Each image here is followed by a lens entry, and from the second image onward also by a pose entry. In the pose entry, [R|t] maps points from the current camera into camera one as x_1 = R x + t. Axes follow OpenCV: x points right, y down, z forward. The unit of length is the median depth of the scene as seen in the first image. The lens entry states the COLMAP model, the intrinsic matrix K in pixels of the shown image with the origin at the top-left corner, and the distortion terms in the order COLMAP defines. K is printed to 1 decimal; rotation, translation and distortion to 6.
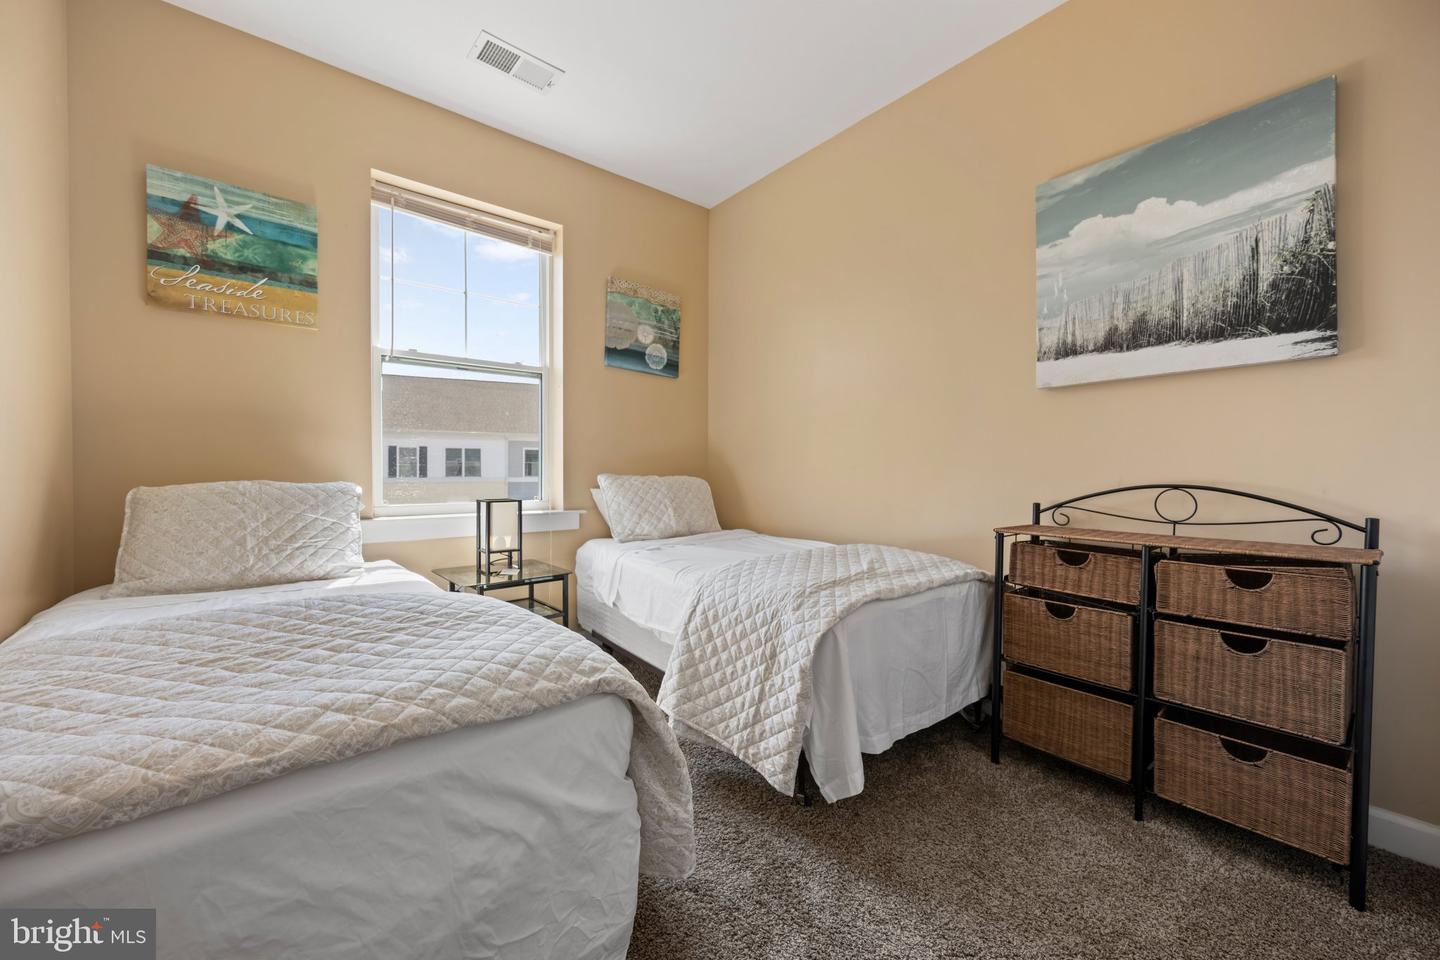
lens RADIAL K [[553.5, 0, 722.8], [0, 553.5, 475.5], [0, 0, 1]] dist [-0.002034, -0.000168]
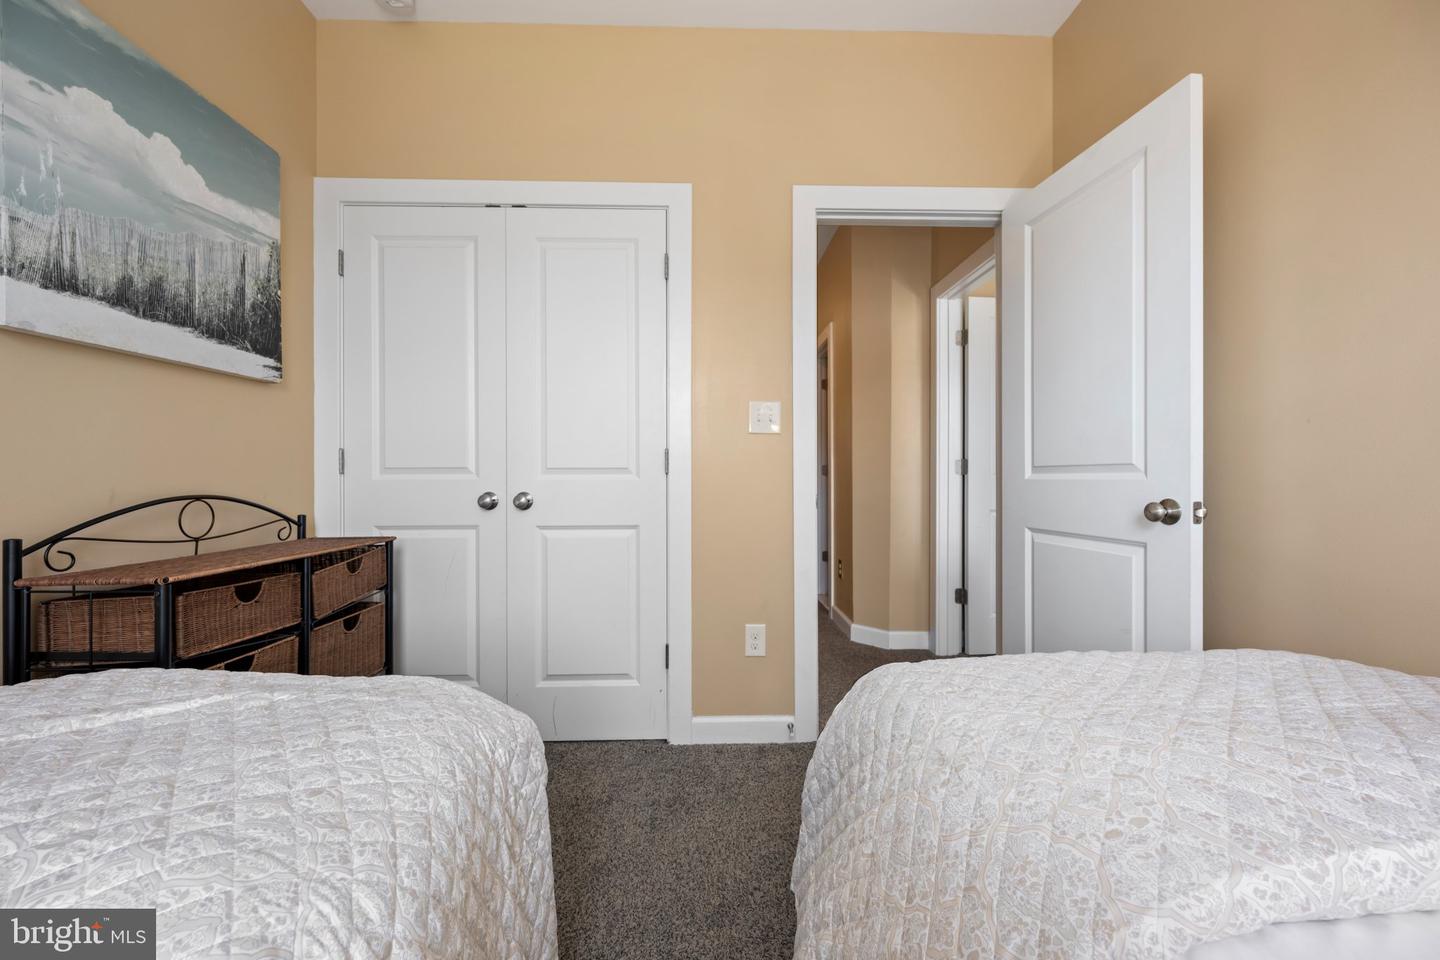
lens RADIAL K [[566.2, 0, 724.3], [0, 566.2, 480.5], [0, 0, 1]] dist [-0.000205, -0.000110]
pose [[-0.788447, -0.001941, 0.615100, -0.364202], [0.006061, 0.999922, 0.010925, -0.010892], [-0.615073, 0.012342, -0.788373, 1.164878]]
